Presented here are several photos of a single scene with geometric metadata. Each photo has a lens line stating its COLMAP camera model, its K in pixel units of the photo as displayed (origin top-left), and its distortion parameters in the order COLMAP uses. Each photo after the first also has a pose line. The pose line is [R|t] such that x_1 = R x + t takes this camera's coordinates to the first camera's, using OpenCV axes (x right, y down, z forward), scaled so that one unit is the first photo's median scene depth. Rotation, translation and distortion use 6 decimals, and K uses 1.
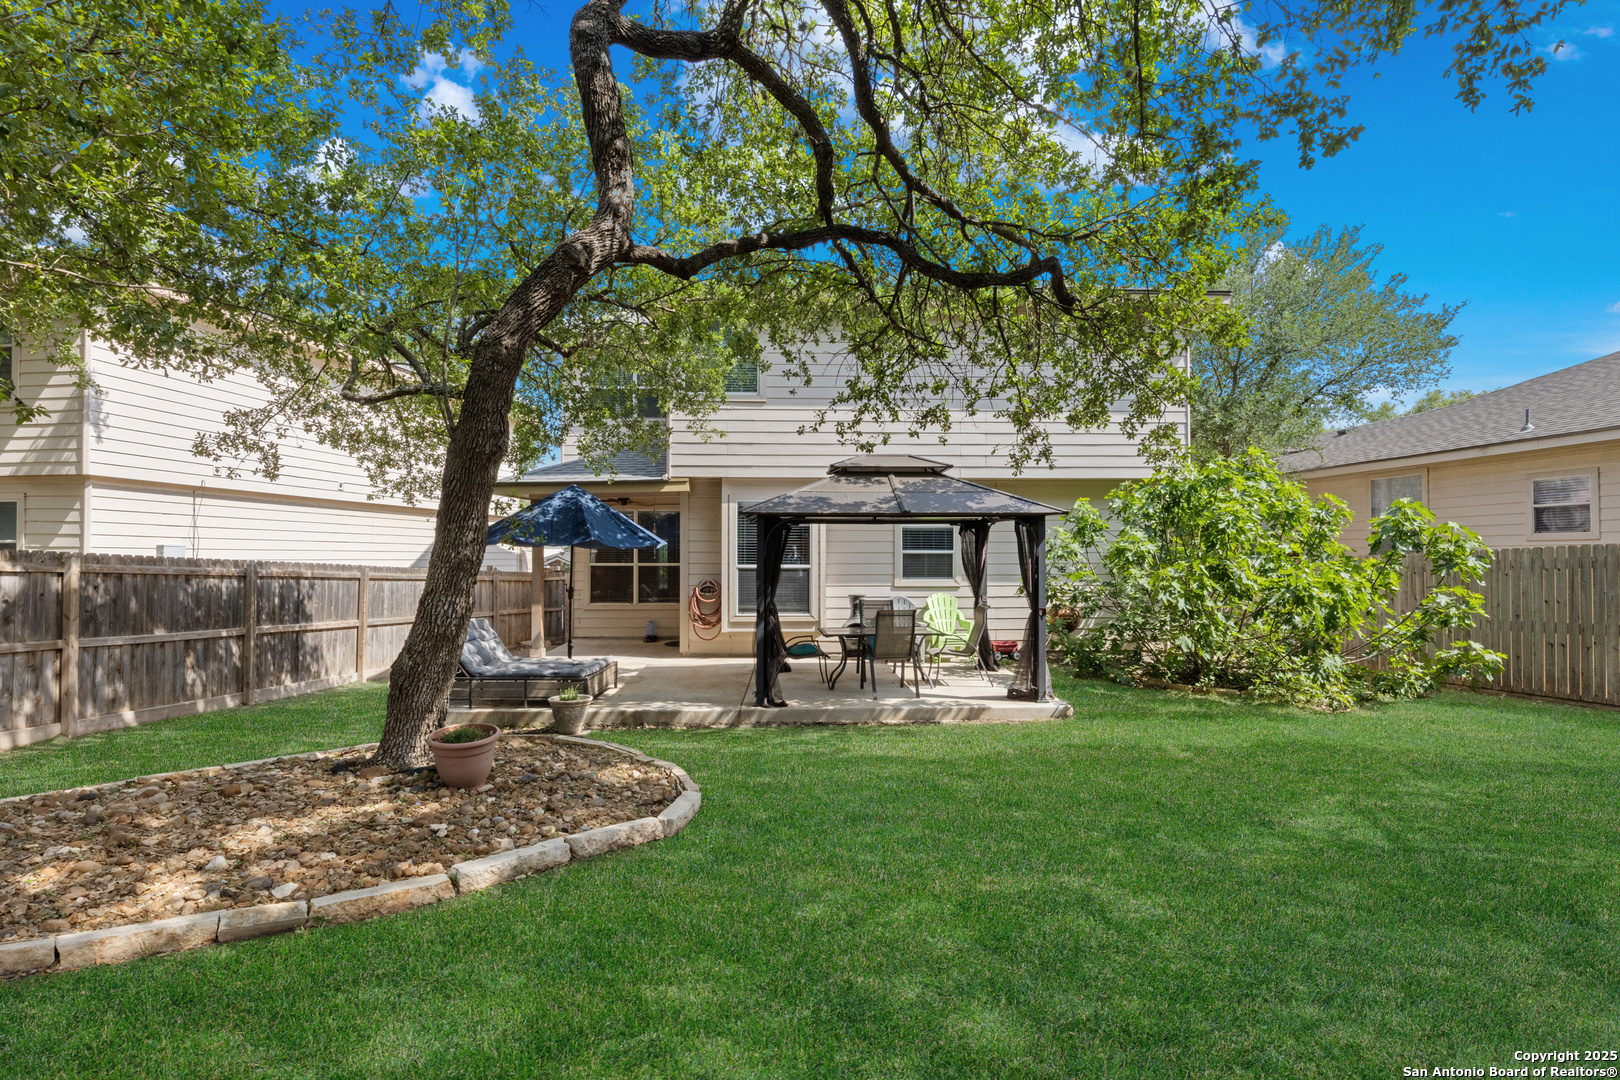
lens RADIAL K [[813.6, 0, 808.5], [0, 813.6, 544.5], [0, 0, 1]] dist [-0.003032, -0.001022]
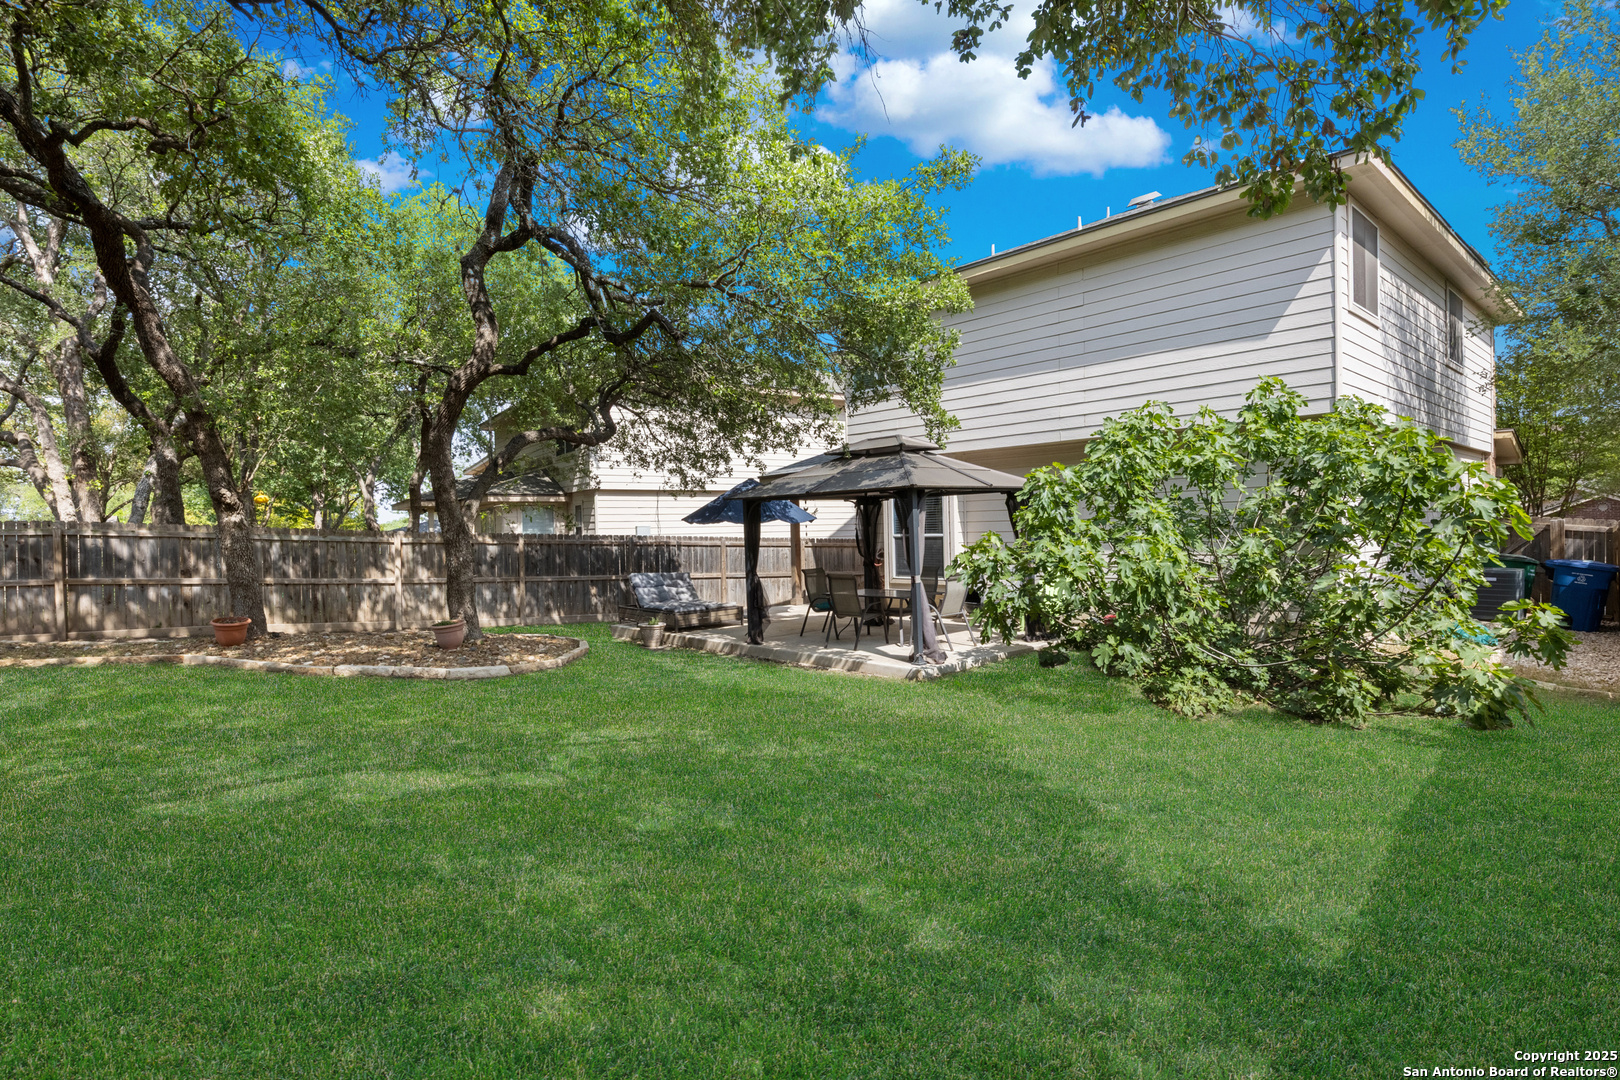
lens RADIAL K [[813.6, 0, 808.2], [0, 813.6, 543.9], [0, 0, 1]] dist [-0.003032, -0.001022]
pose [[0.657617, 0.000150, -0.753352, 0.931434], [0.031858, 0.999100, 0.028009, 0.002160], [0.752678, -0.042419, 0.657021, 0.185769]]
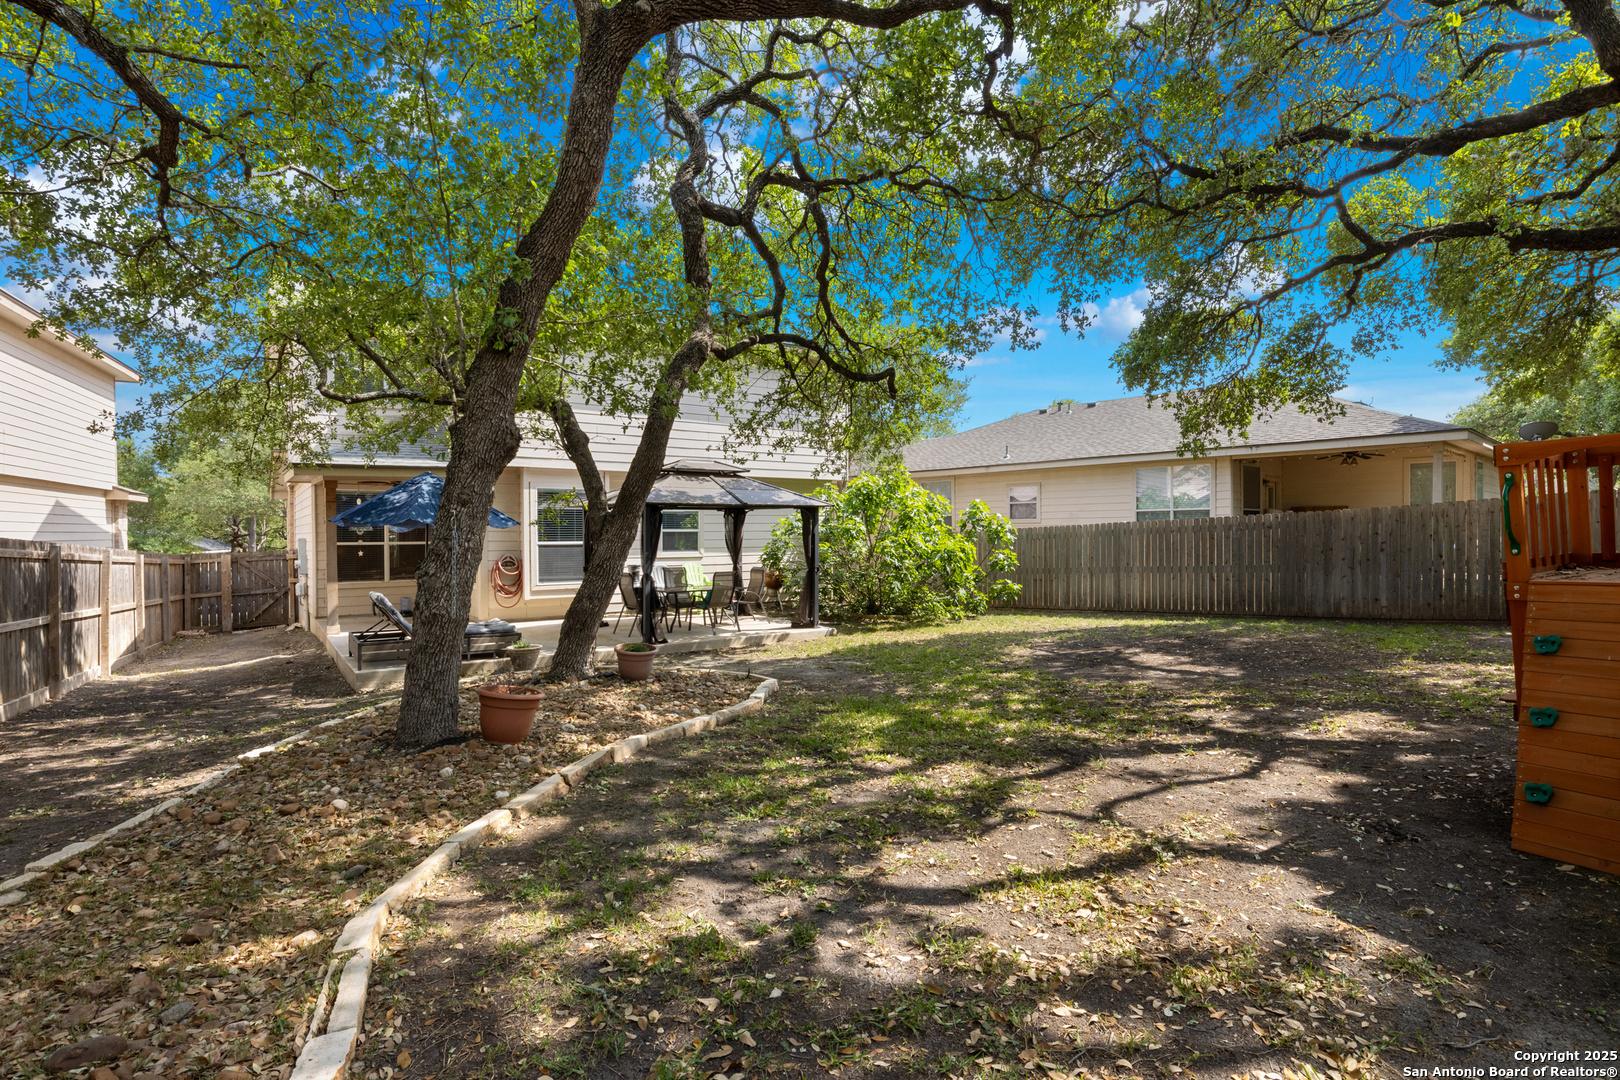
lens RADIAL K [[813.6, 0, 812.2], [0, 813.6, 536.8], [0, 0, 1]] dist [-0.003032, -0.001022]
pose [[0.833520, -0.006956, 0.552446, -0.534703], [-0.002639, 0.999859, 0.016571, -0.004672], [-0.552483, -0.015270, 0.833384, -0.264222]]
